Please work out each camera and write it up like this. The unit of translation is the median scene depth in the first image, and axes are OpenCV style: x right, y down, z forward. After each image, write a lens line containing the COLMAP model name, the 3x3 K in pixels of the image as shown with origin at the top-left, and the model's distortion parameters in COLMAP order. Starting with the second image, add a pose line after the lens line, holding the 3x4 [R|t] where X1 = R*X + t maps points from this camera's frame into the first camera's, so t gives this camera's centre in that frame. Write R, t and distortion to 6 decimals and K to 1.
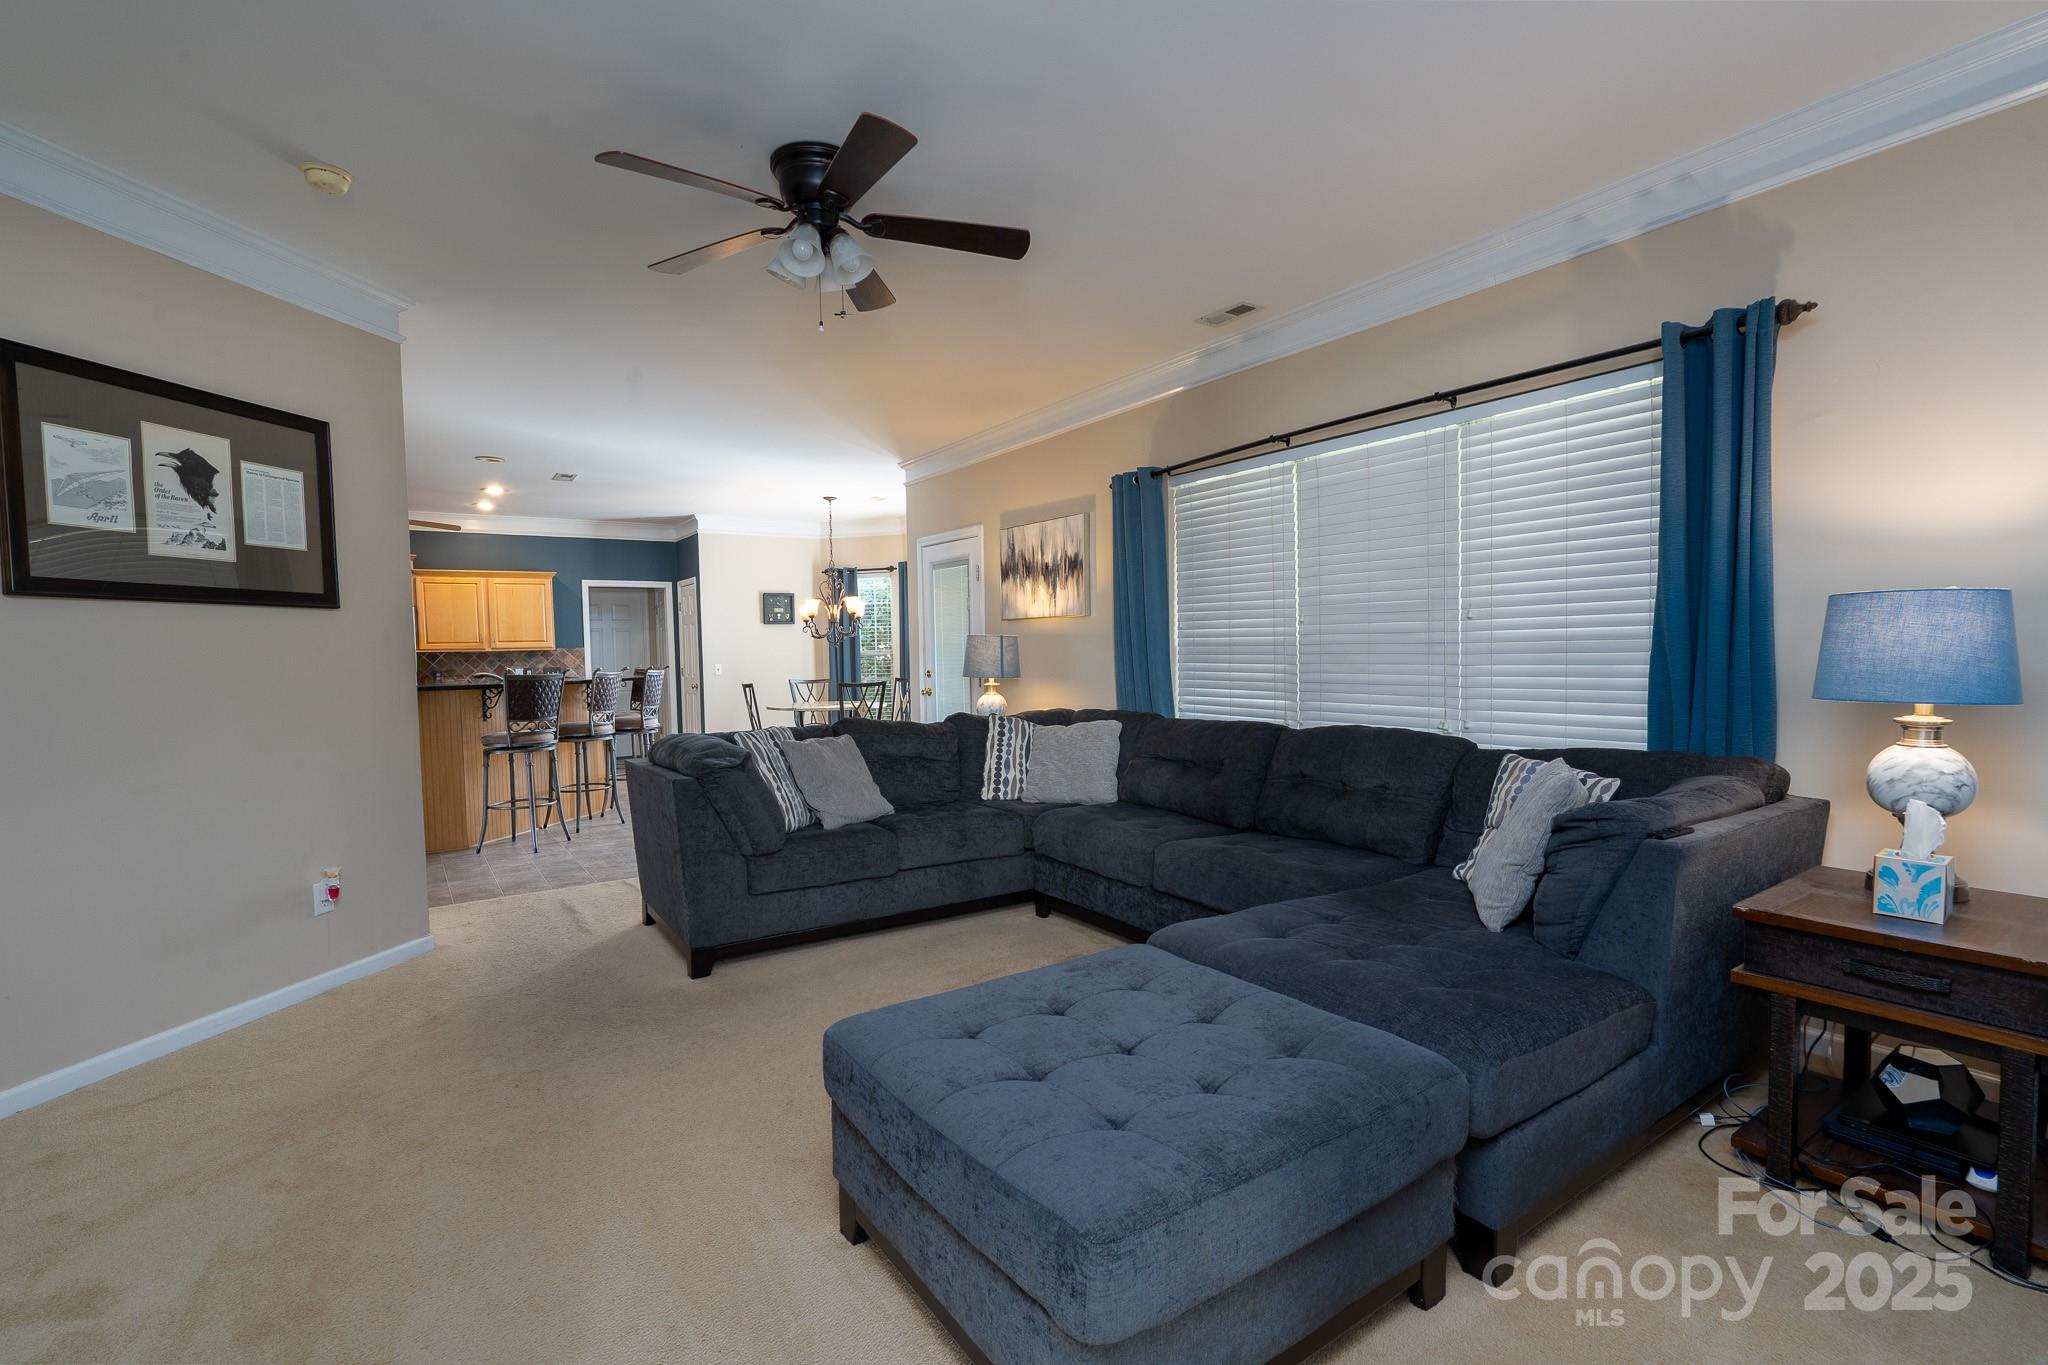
lens RADIAL K [[932.8, 0, 1008.9], [0, 932.8, 682.4], [0, 0, 1]] dist [0.000688, 0.000122]
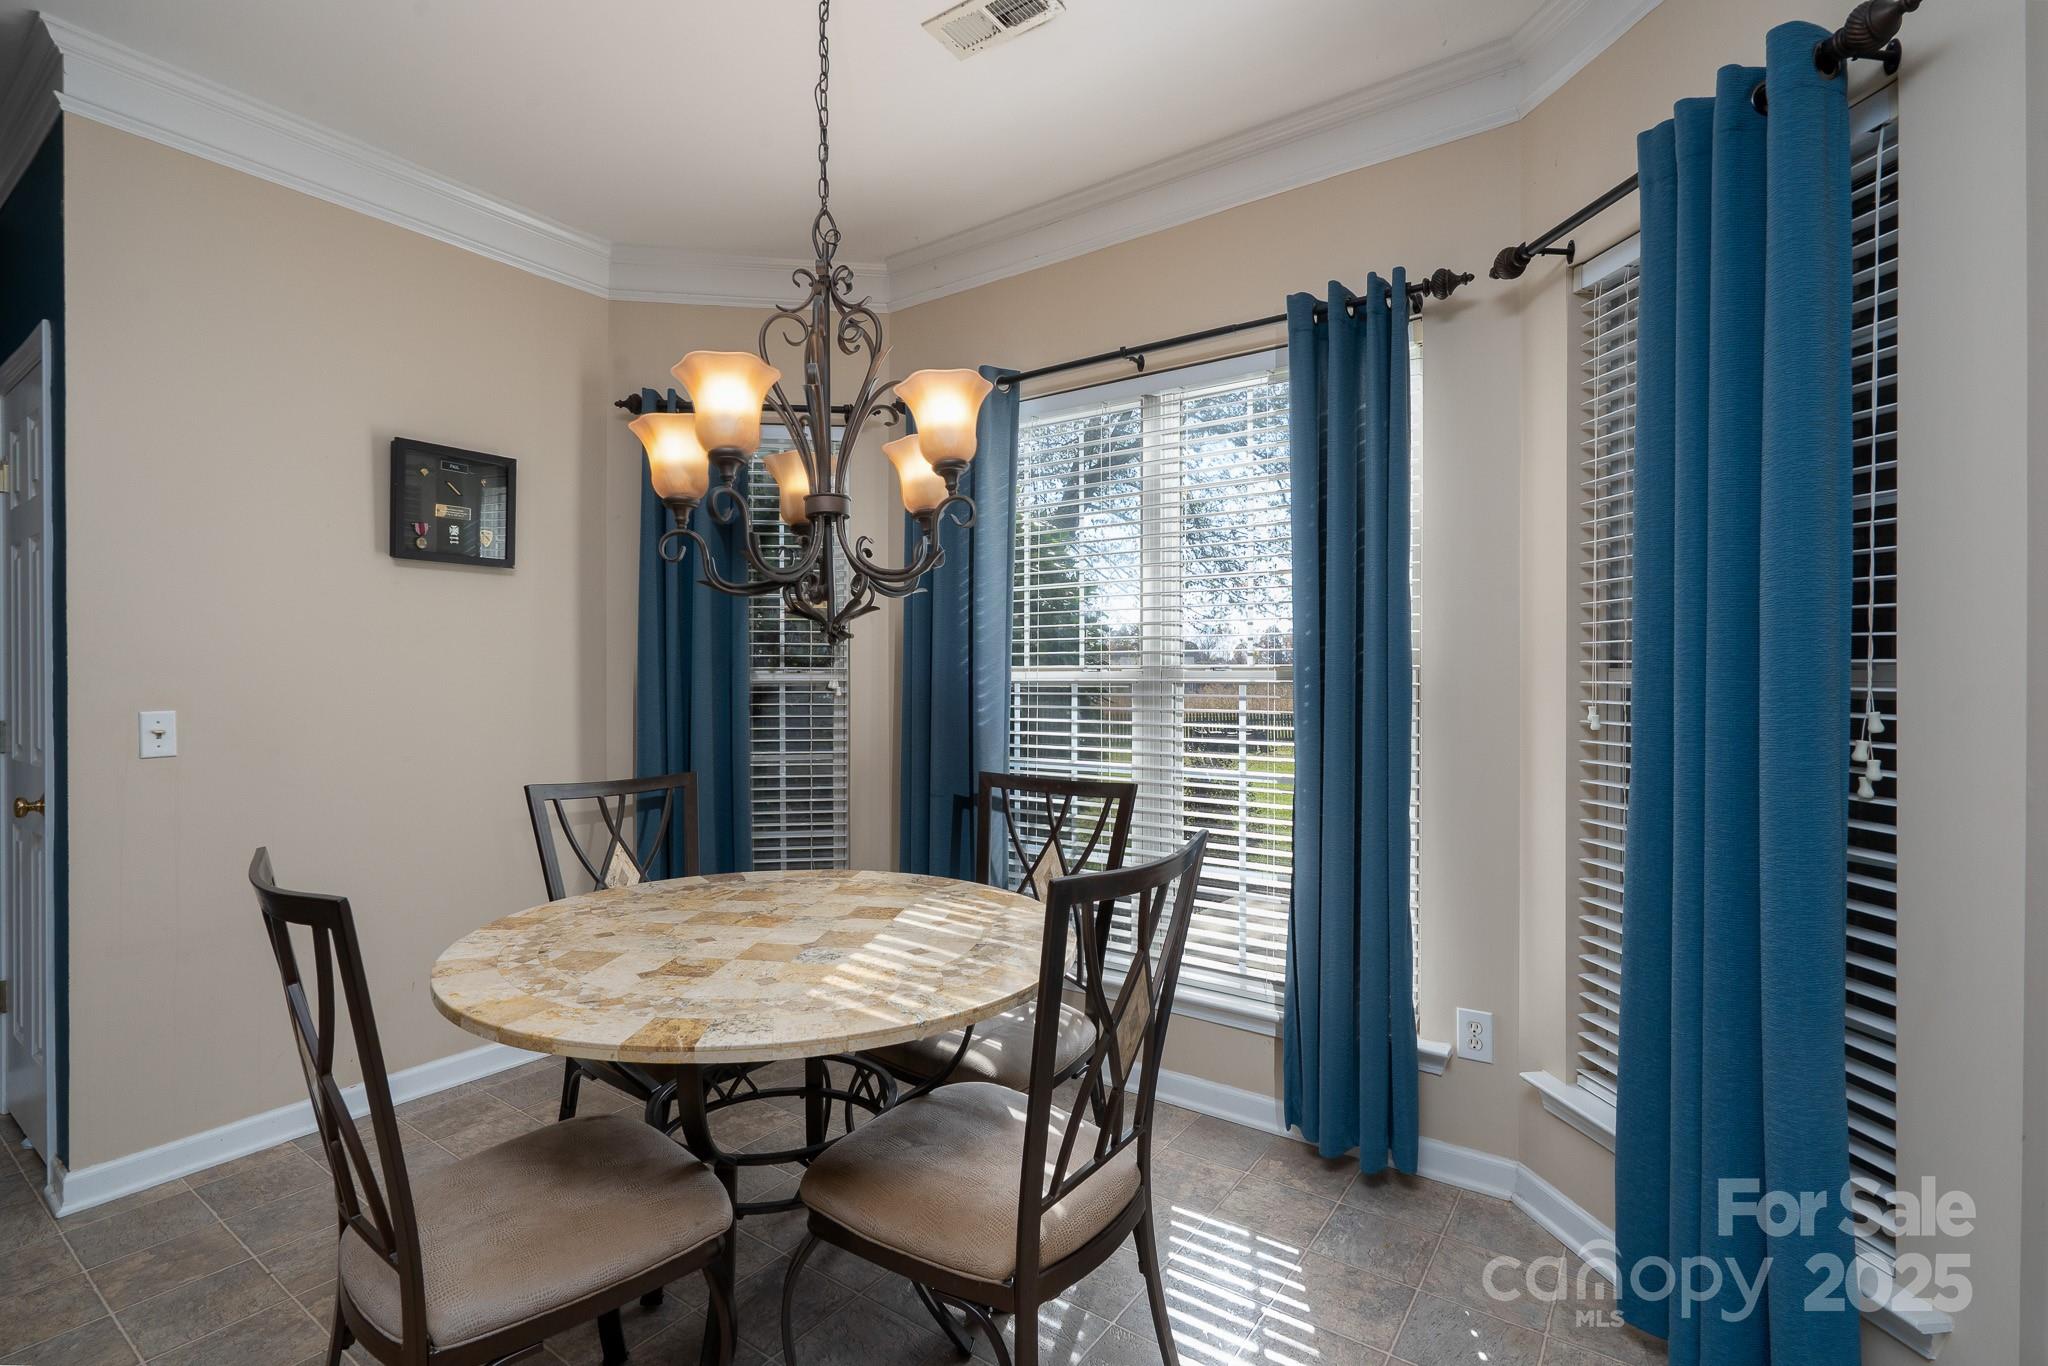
lens RADIAL K [[959.4, 0, 1024.0], [0, 959.4, 683.0], [0, 0, 1]] dist [-0.000389, 0.000084]
pose [[0.934920, 0.017646, 0.354419, -0.206604], [-0.007746, 0.999540, -0.029333, -0.021941], [-0.354773, 0.024679, 0.934627, 0.738819]]
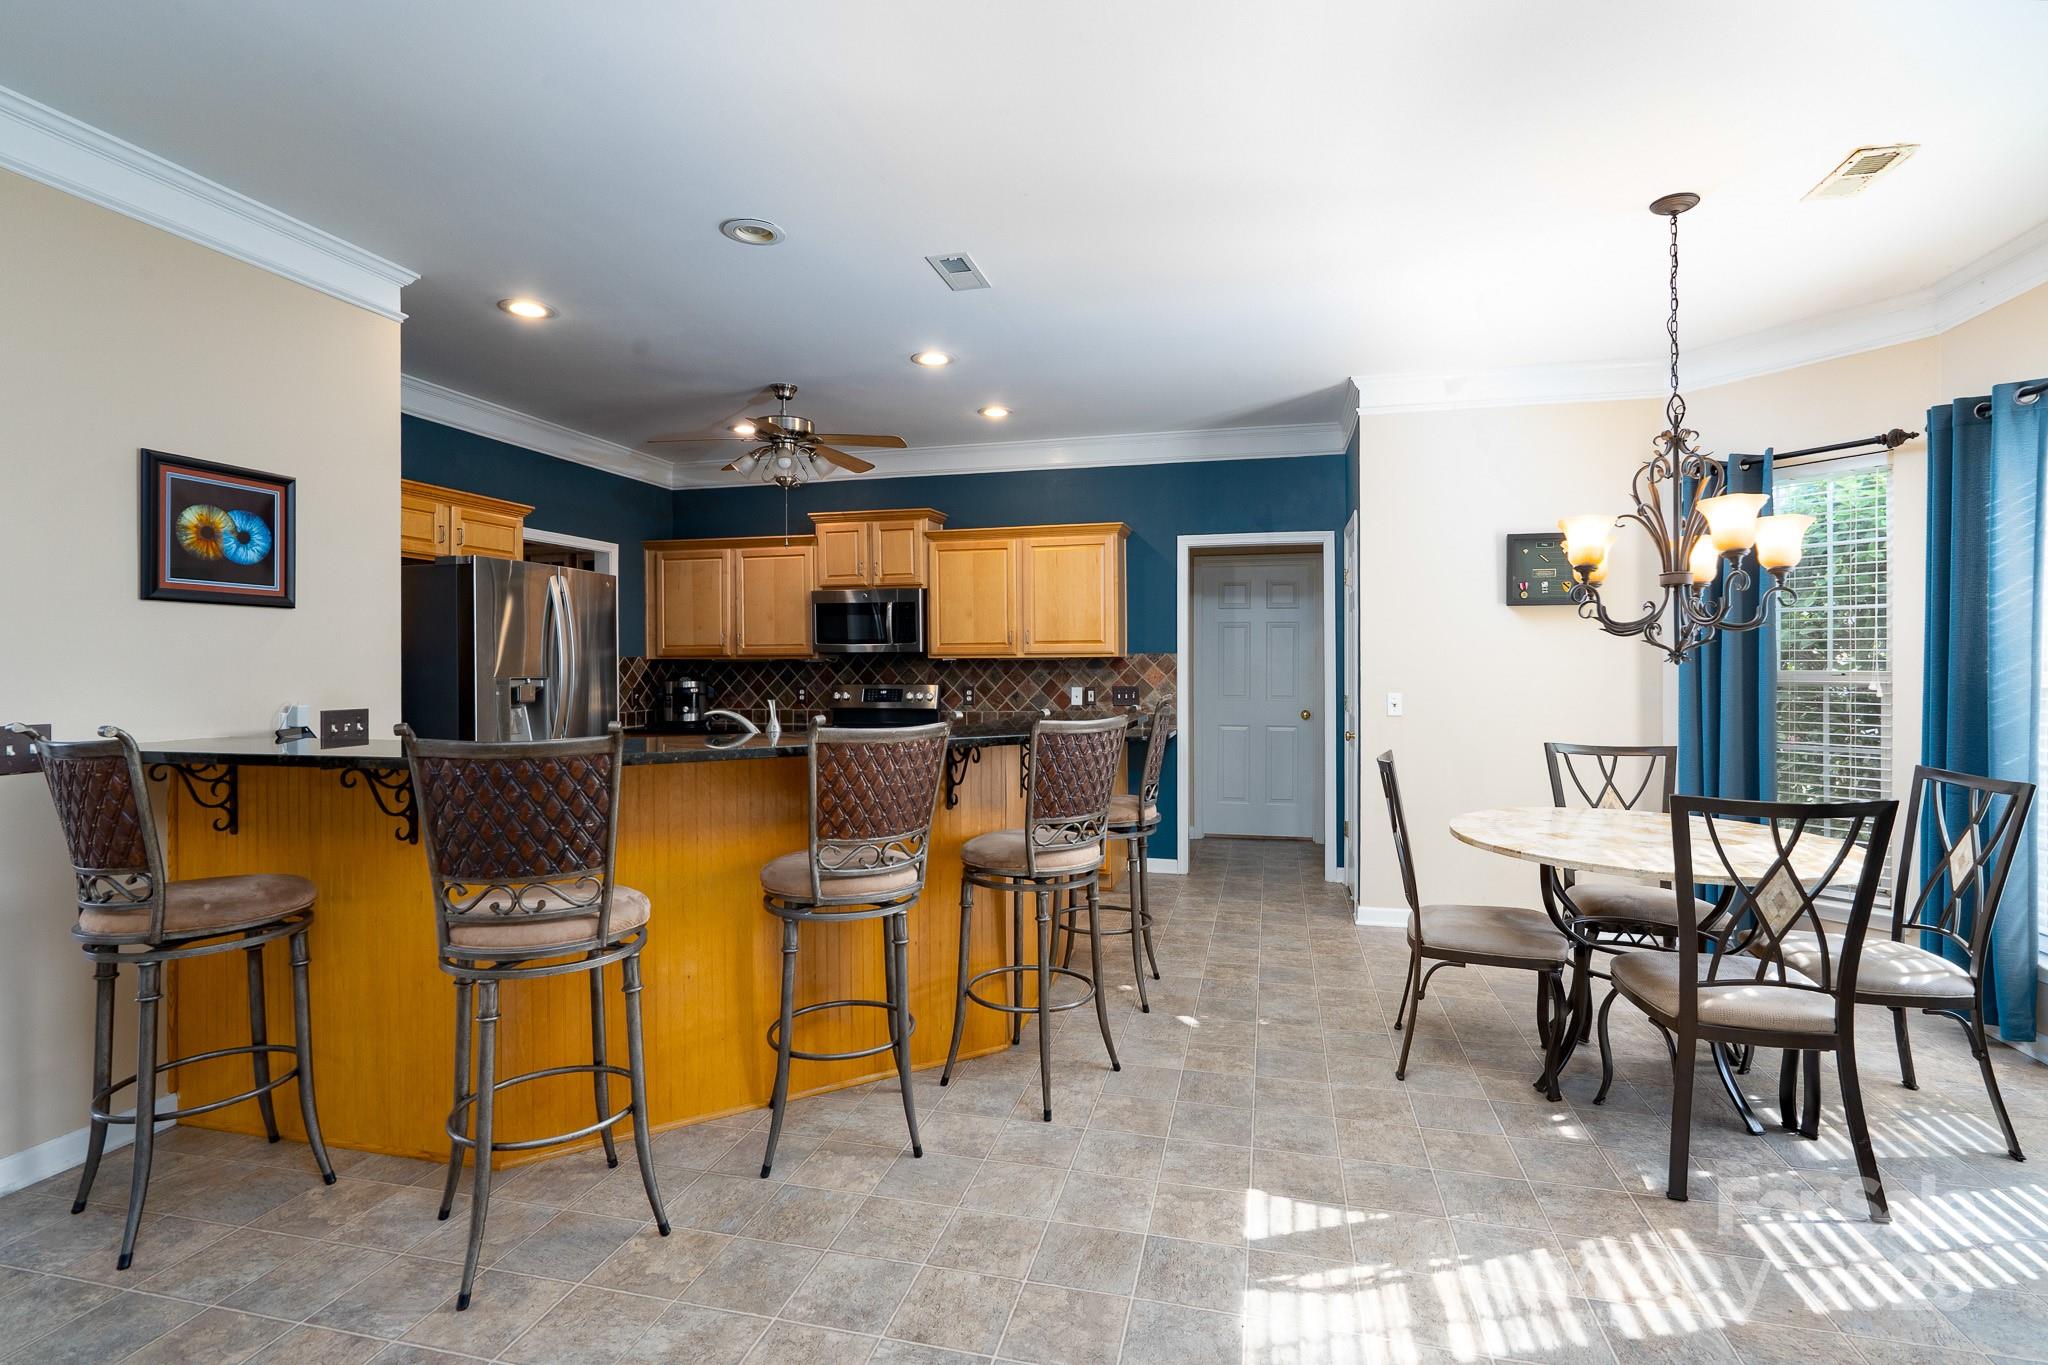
lens RADIAL K [[964.7, 0, 1031.7], [0, 964.7, 666.8], [0, 0, 1]] dist [-0.001169, -0.000192]
pose [[0.684533, 0.021920, -0.728652, -0.090109], [-0.037505, 0.999283, -0.005173, -0.024364], [0.728016, 0.030870, 0.684864, 0.566481]]
